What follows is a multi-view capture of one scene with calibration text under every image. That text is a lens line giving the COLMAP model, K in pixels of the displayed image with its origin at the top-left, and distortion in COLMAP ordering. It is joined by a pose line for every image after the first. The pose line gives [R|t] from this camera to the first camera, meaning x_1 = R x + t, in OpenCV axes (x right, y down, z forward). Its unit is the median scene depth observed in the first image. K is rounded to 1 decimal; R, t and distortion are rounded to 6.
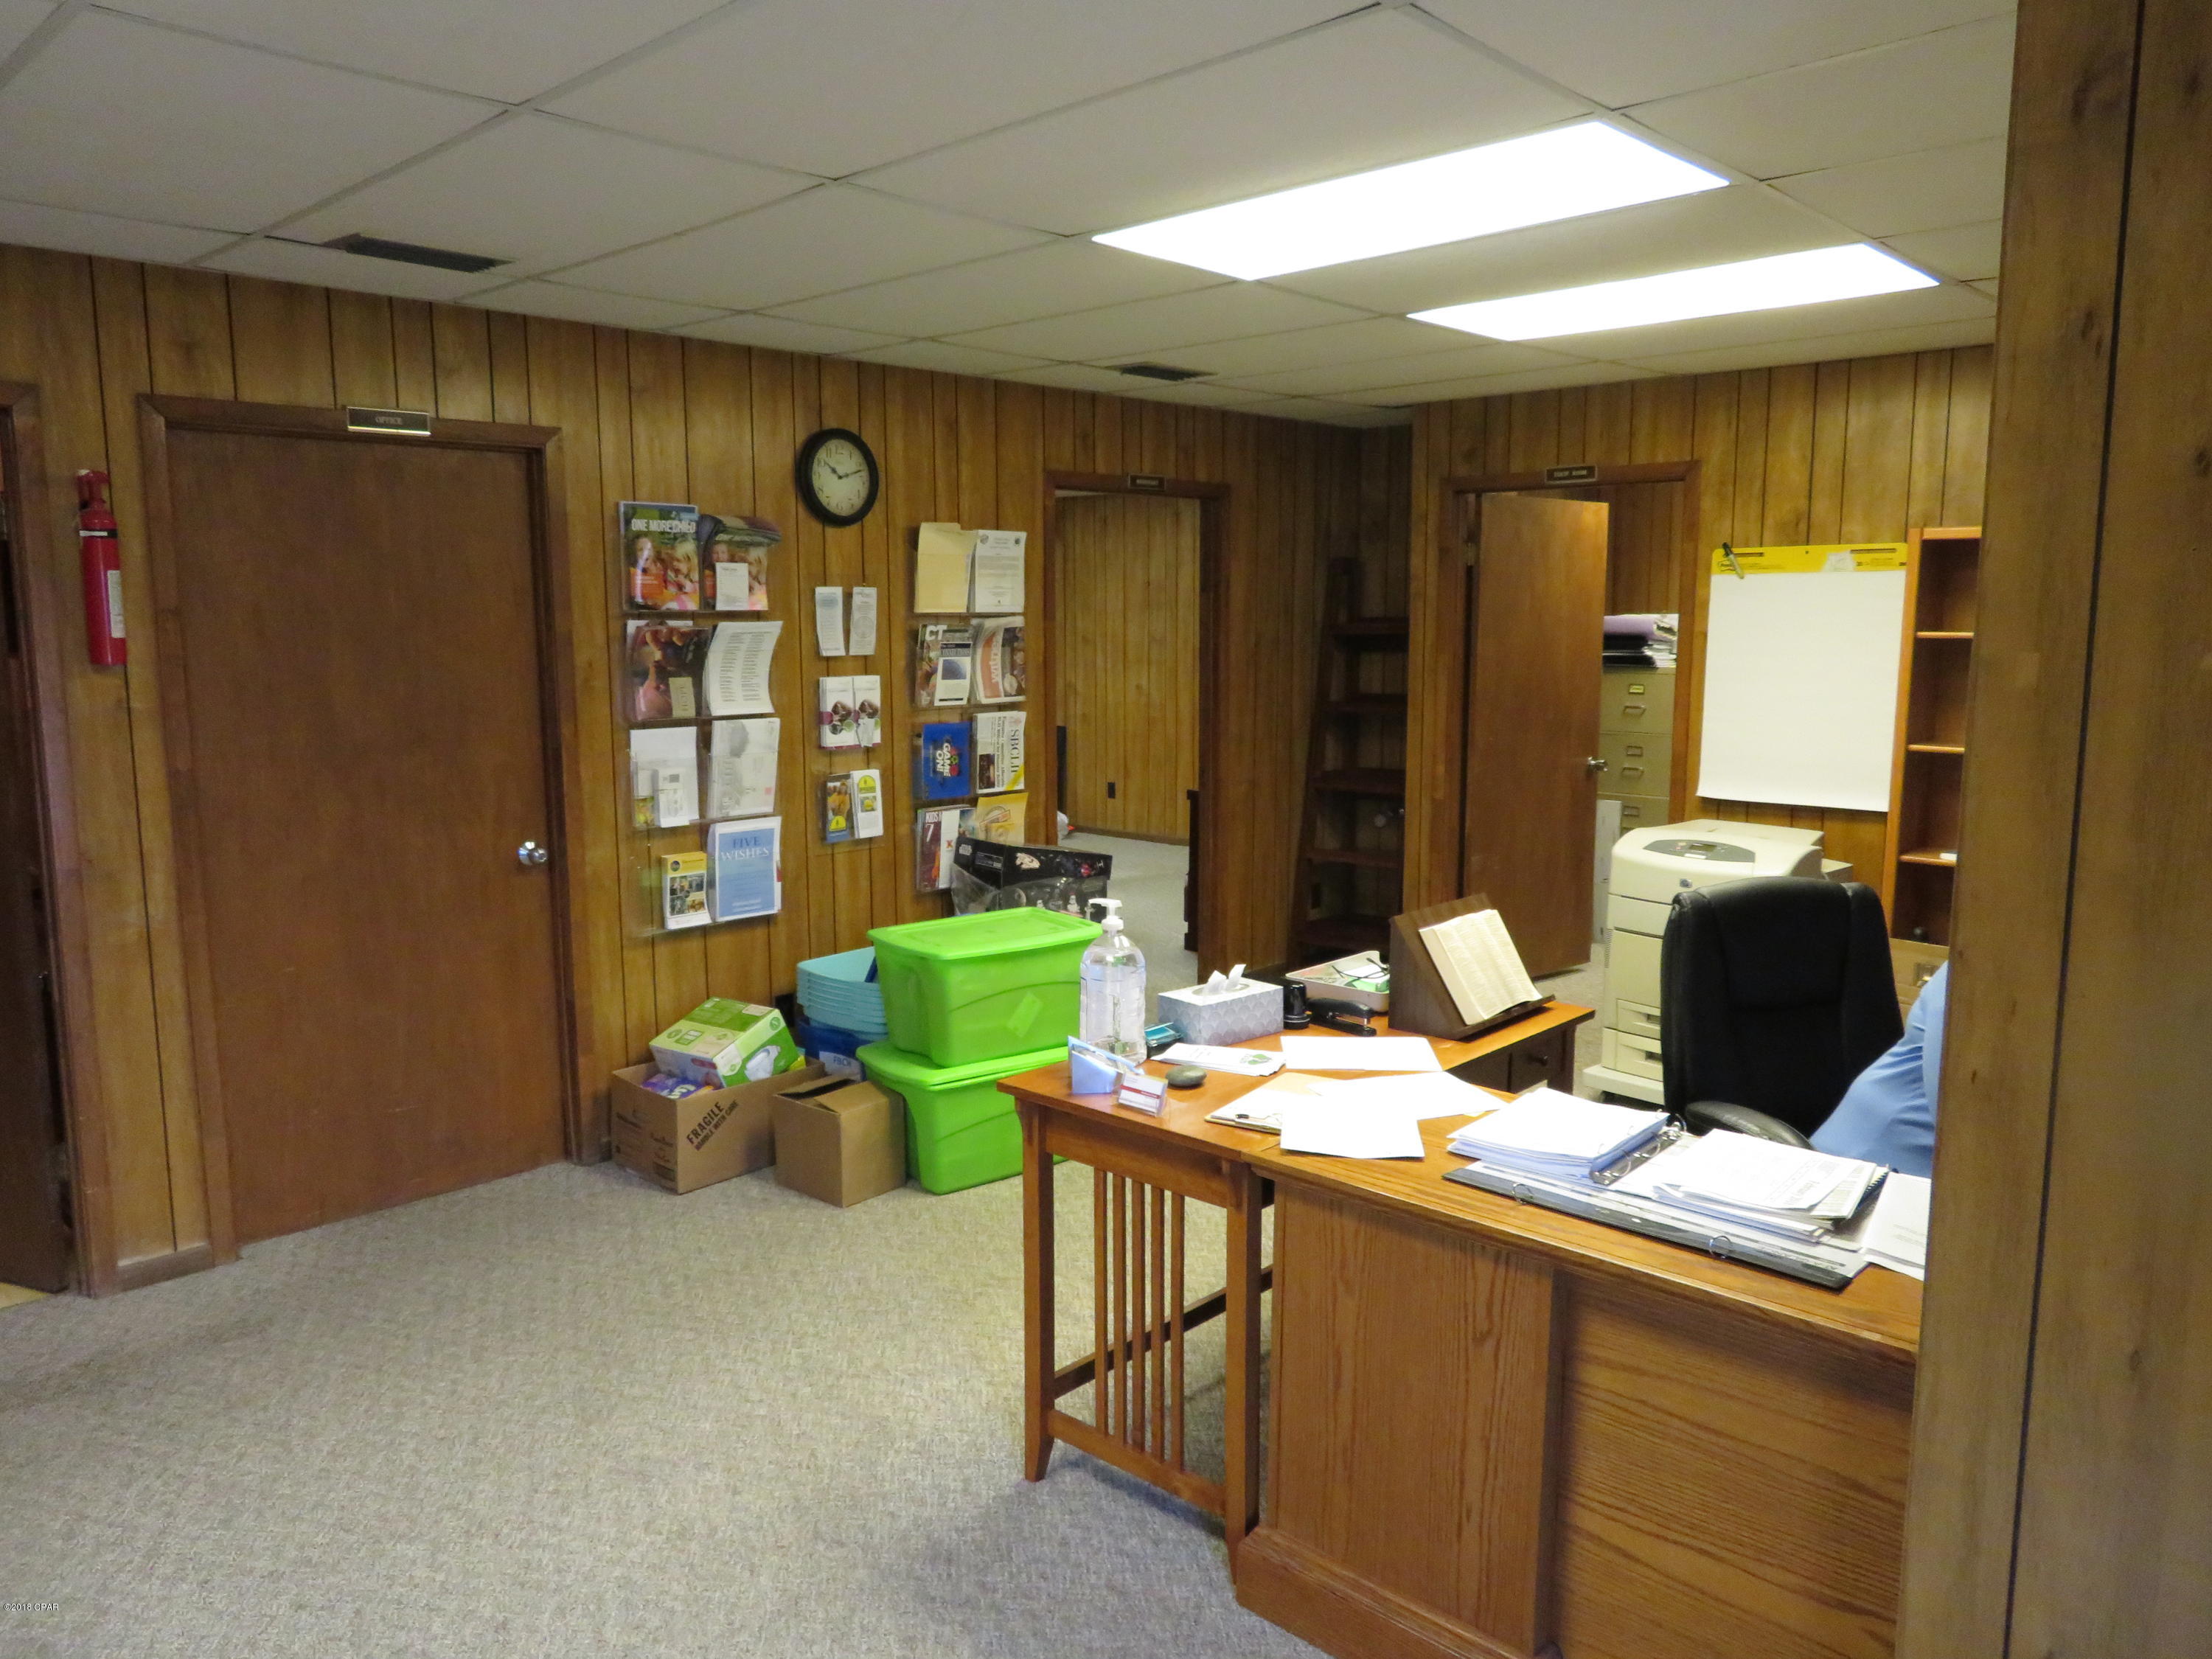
lens RADIAL K [[1591.7, 0, 1107.1], [0, 1591.7, 832.3], [0, 0, 1]] dist [-0.000036, -0.000909]
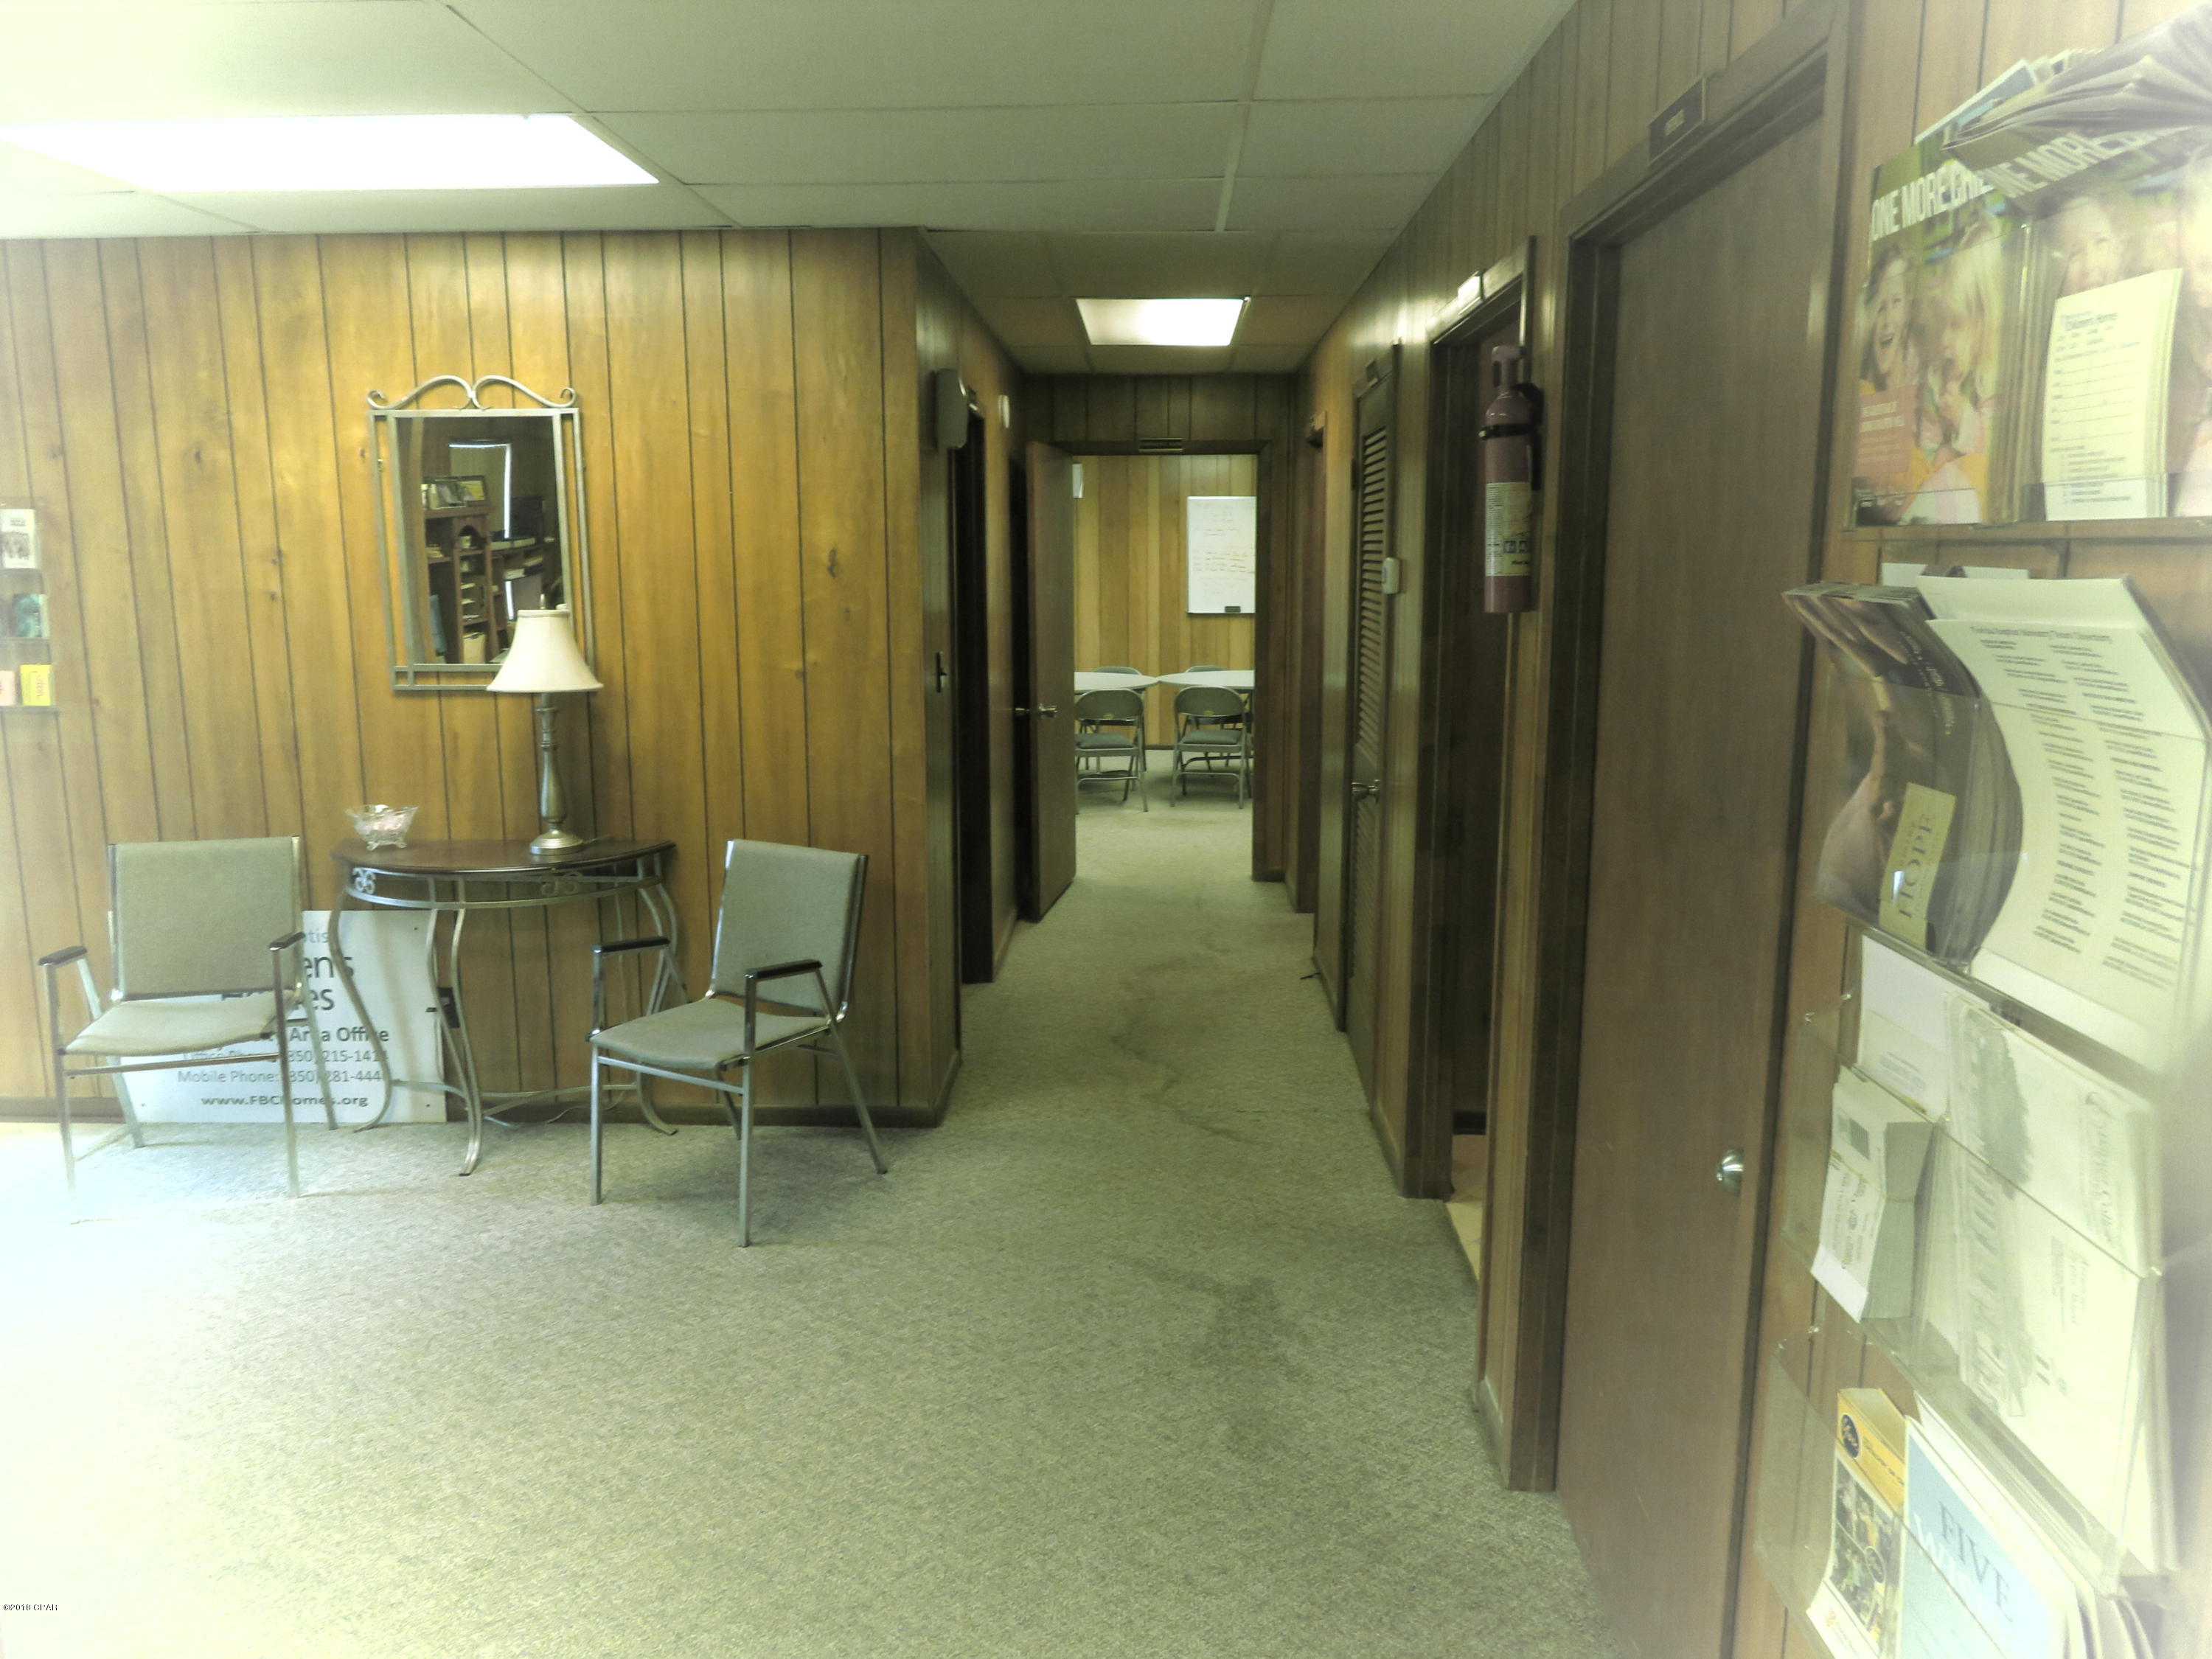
lens RADIAL K [[1591.7, 0, 1109.6], [0, 1591.7, 824.0], [0, 0, 1]] dist [-0.000036, -0.000909]
pose [[-0.751192, 0.114263, -0.650119, -0.000909], [-0.086781, 0.959259, 0.268869, -0.112680], [0.654354, 0.258390, -0.710672, 0.827664]]
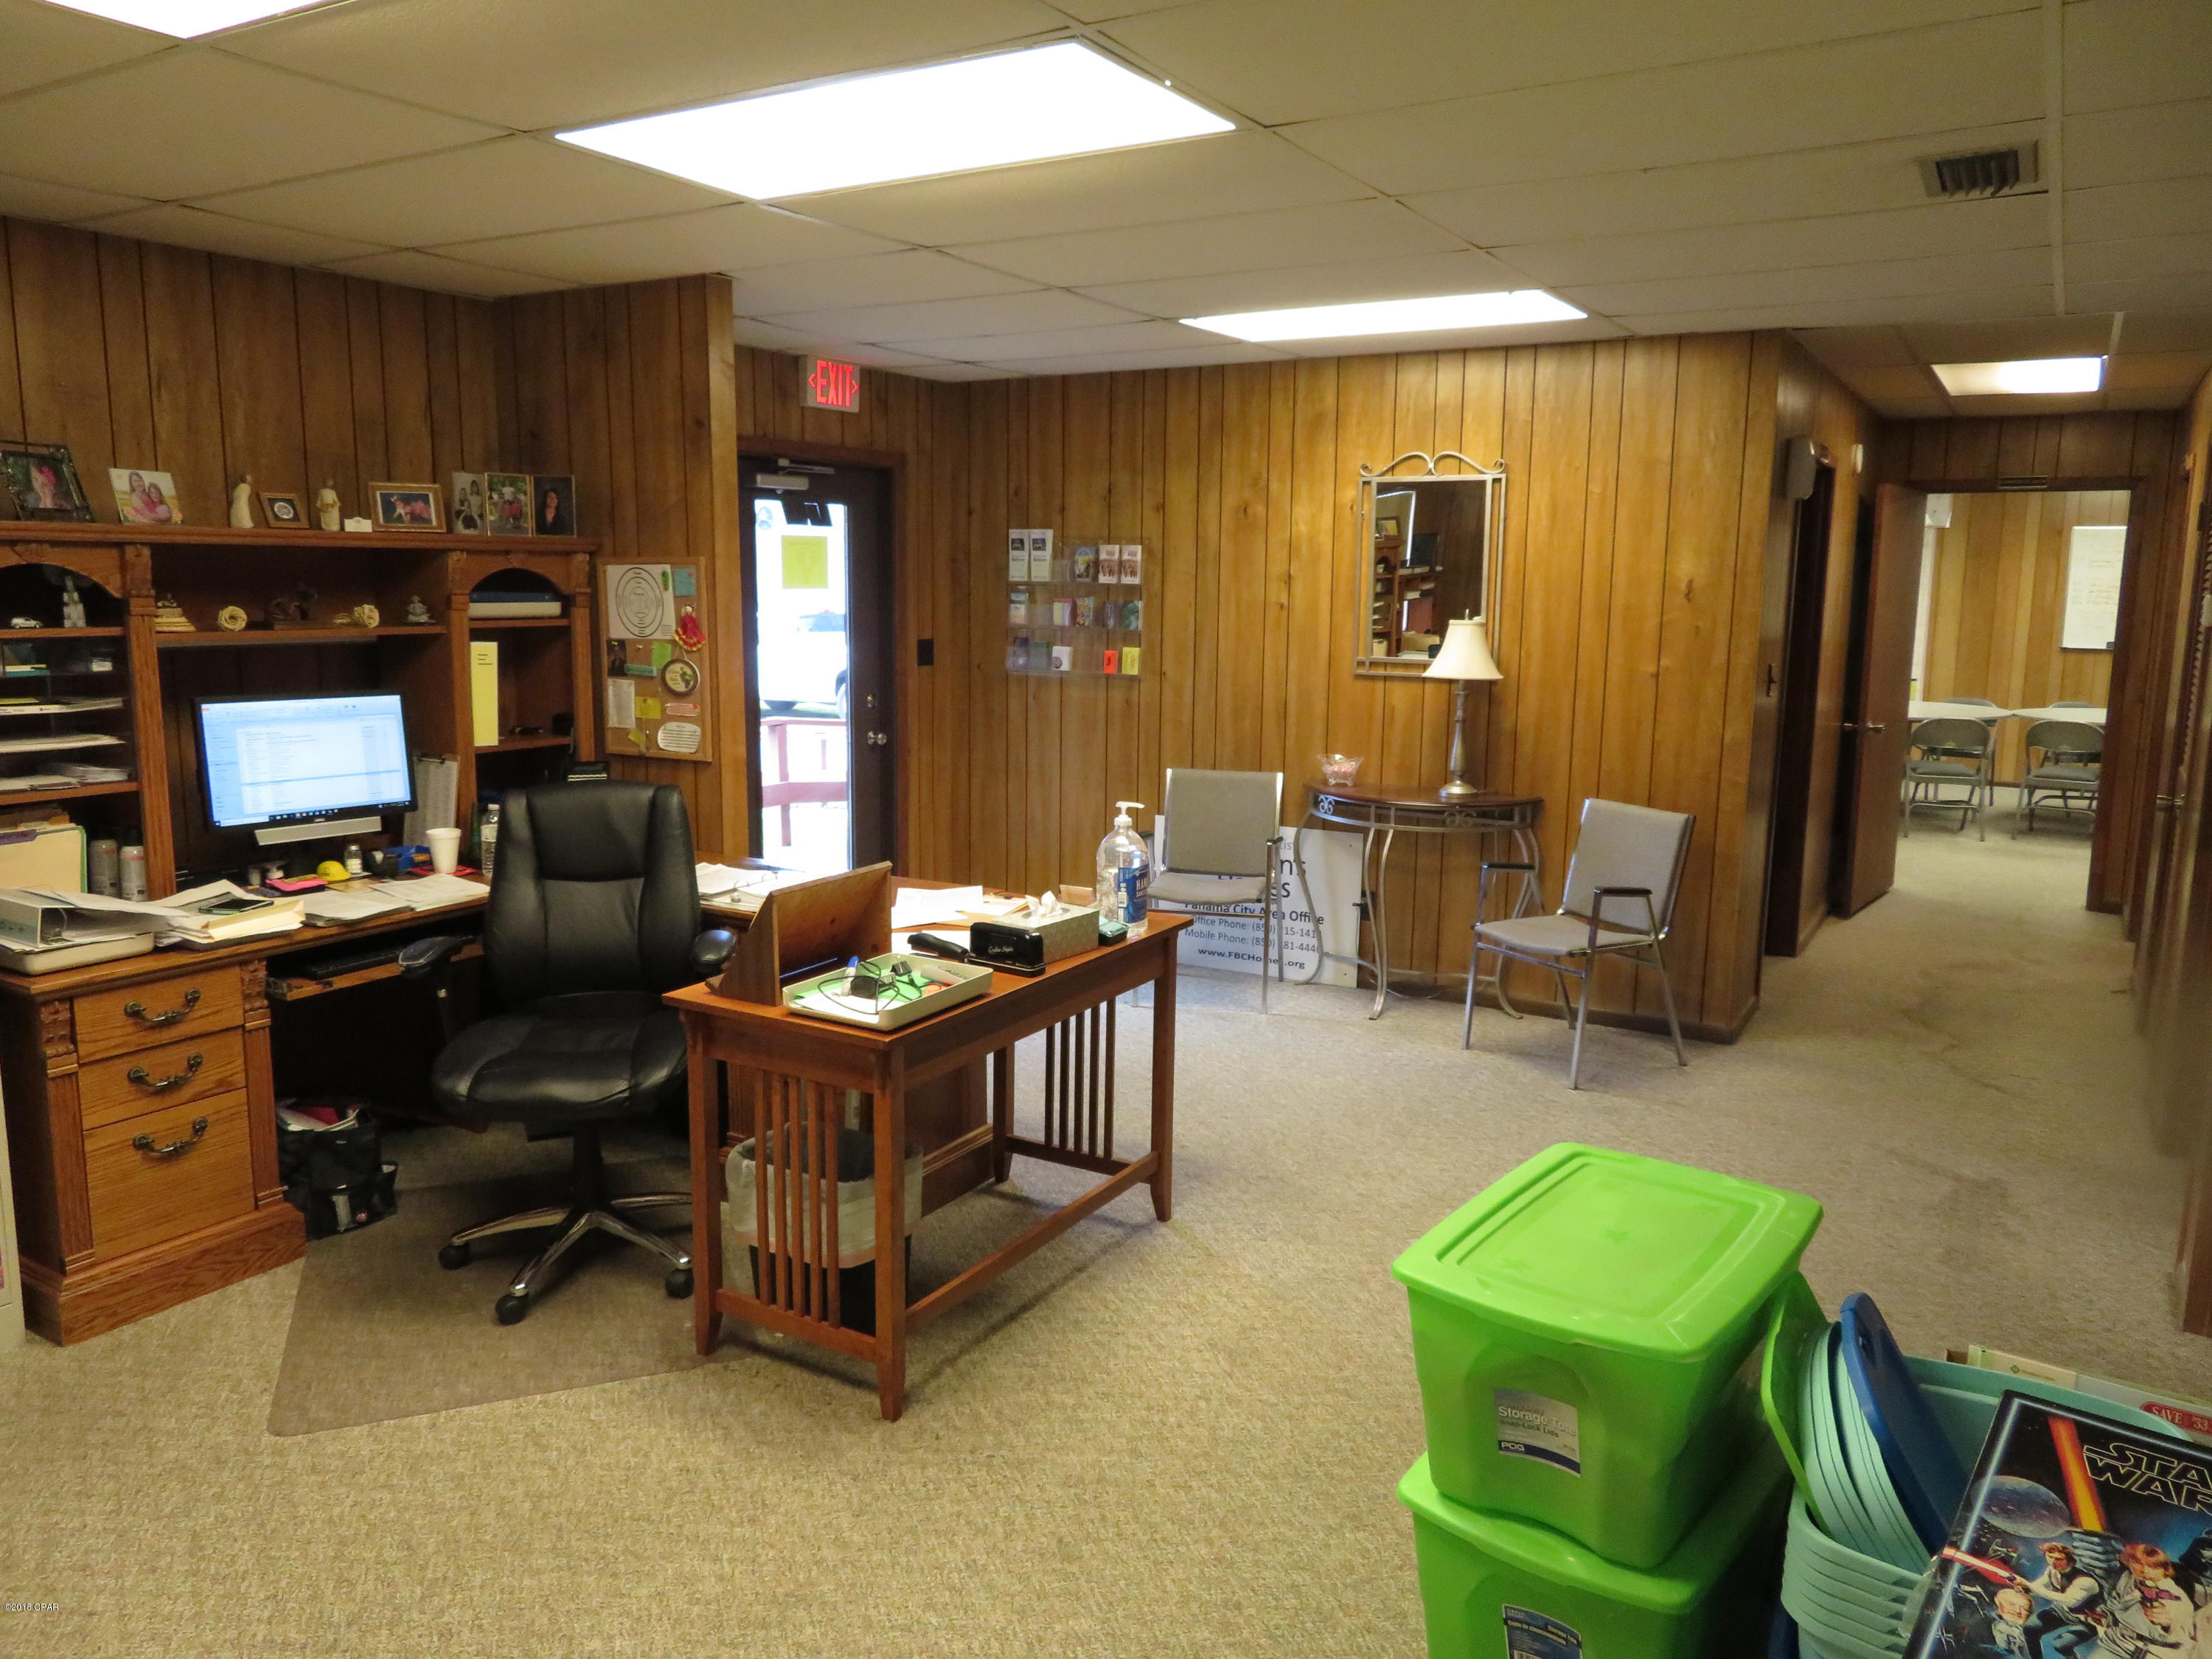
lens RADIAL K [[1591.7, 0, 1120.6], [0, 1591.7, 829.9], [0, 0, 1]] dist [-0.000036, -0.000909]
pose [[-0.975826, 0.025562, -0.217049, 0.127611], [-0.039642, 0.955959, 0.290812, -0.141756], [0.214924, 0.292387, -0.931836, 1.019289]]
